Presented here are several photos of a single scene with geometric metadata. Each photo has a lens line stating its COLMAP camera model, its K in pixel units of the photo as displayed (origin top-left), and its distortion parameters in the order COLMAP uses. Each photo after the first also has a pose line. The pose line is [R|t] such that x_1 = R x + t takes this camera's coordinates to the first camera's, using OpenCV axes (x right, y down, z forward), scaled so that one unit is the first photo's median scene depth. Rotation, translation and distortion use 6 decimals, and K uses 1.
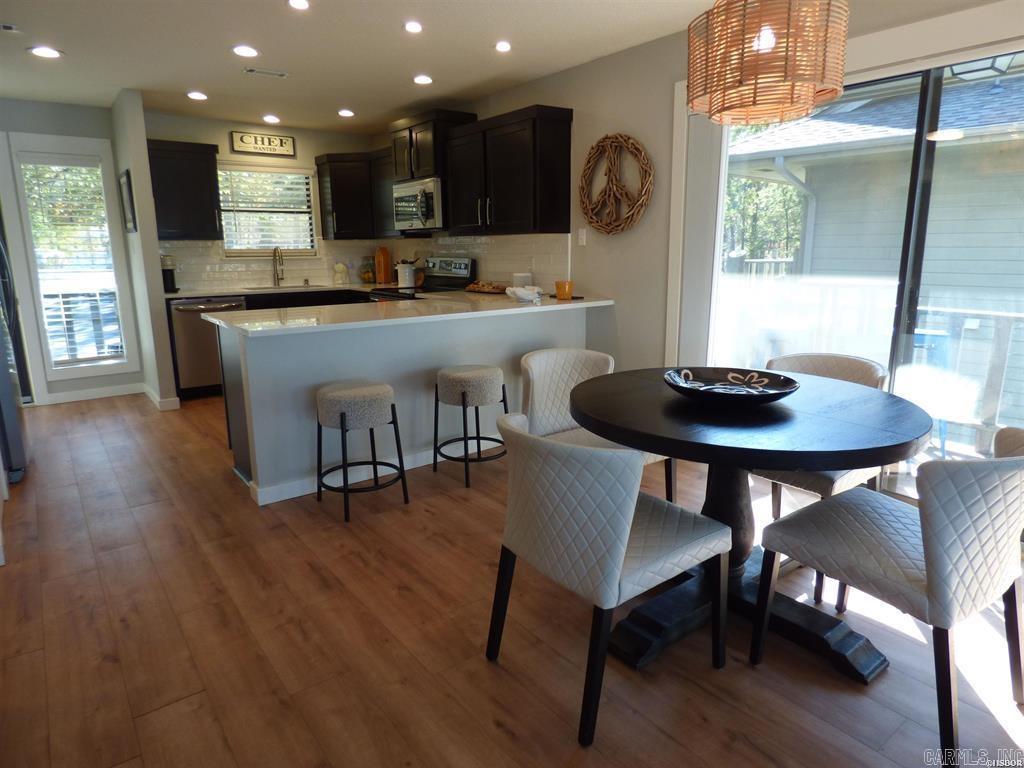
lens RADIAL K [[625.1, 0, 512.3], [0, 625.1, 382.0], [0, 0, 1]] dist [-0.013218, 0.002842]
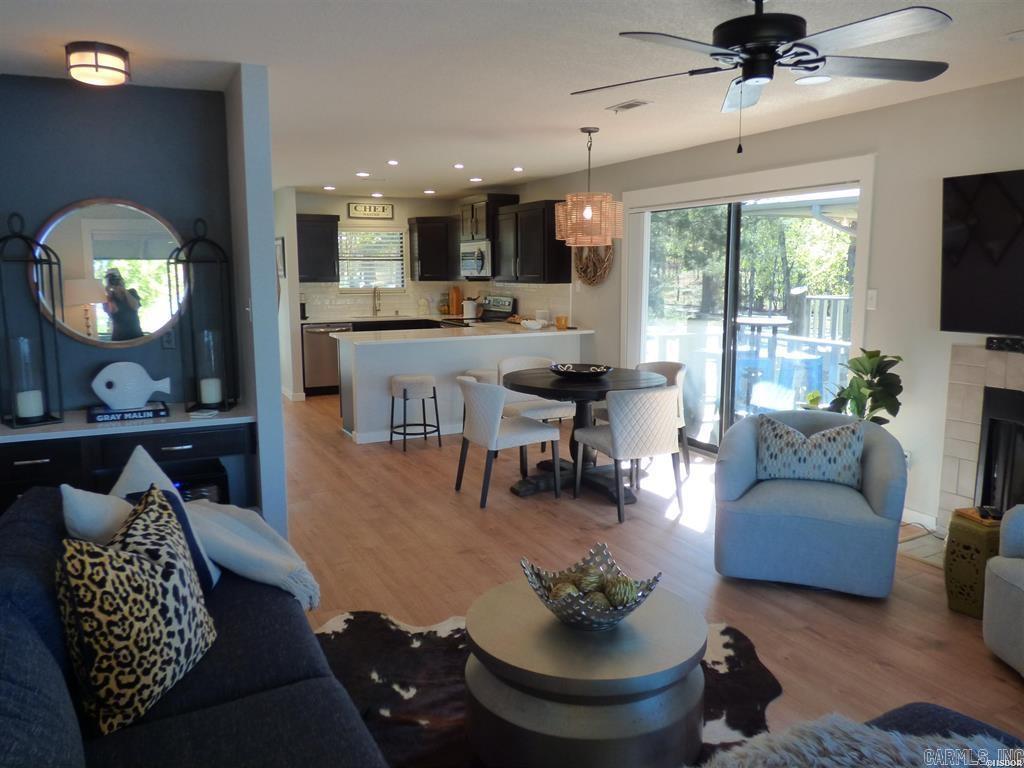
lens RADIAL K [[753.8, 0, 514.4], [0, 753.8, 385.5], [0, 0, 1]] dist [-0.017422, -0.013467]
pose [[0.984028, 0.031141, -0.175269, 0.225137], [-0.041443, 0.997602, -0.055425, 0.079661], [0.173123, 0.061803, 0.982959, -0.579195]]
